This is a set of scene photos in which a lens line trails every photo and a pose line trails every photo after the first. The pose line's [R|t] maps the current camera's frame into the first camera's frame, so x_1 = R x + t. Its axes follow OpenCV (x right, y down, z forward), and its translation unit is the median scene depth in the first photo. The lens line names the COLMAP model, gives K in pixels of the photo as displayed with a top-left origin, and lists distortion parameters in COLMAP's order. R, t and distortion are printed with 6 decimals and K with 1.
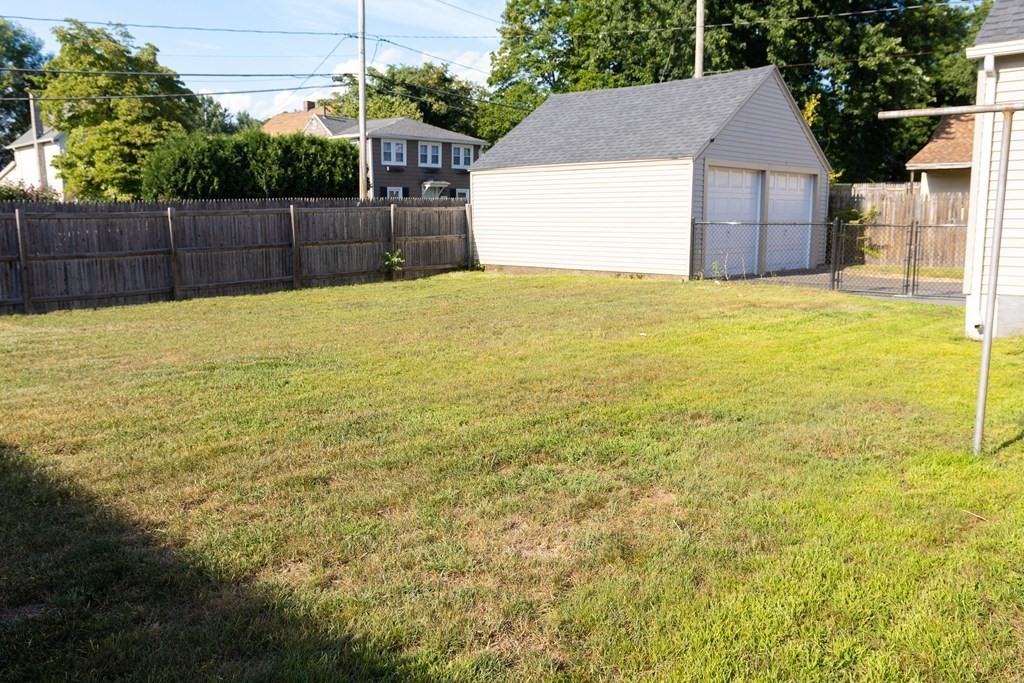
lens RADIAL K [[833.7, 0, 512.0], [0, 833.7, 341.5], [0, 0, 1]] dist [0.010789, 0.004832]
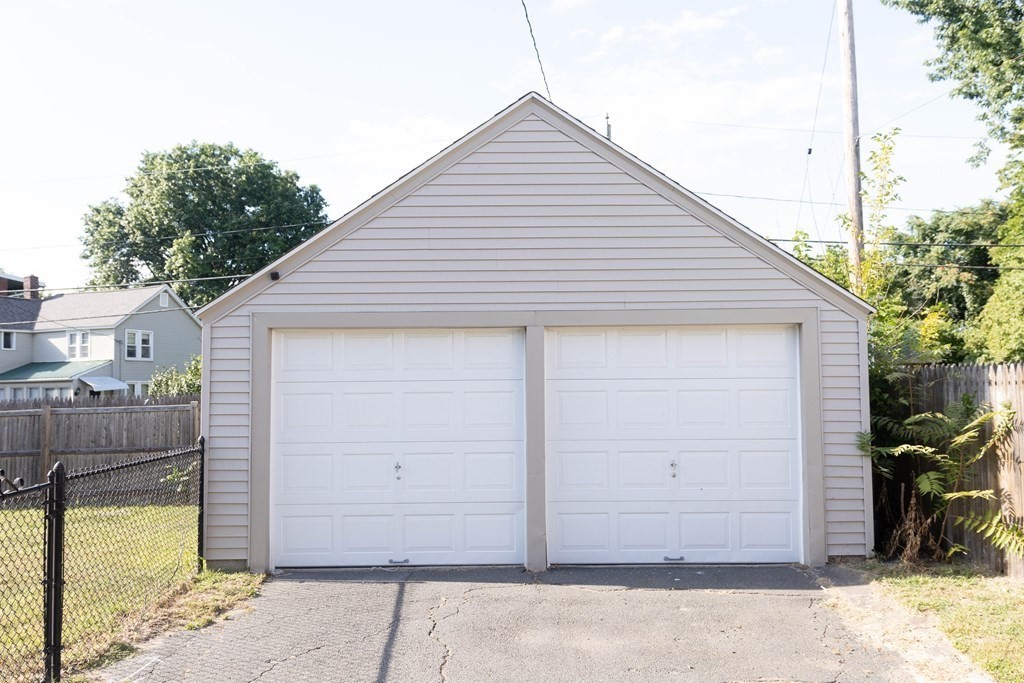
lens RADIAL K [[833.7, 0, 512.0], [0, 833.7, 341.5], [0, 0, 1]] dist [0.010789, 0.004832]
pose [[0.693133, -0.047839, -0.719220, 0.448579], [-0.098267, 0.982208, -0.160035, -0.094046], [0.714080, 0.181601, 0.676100, 0.515829]]
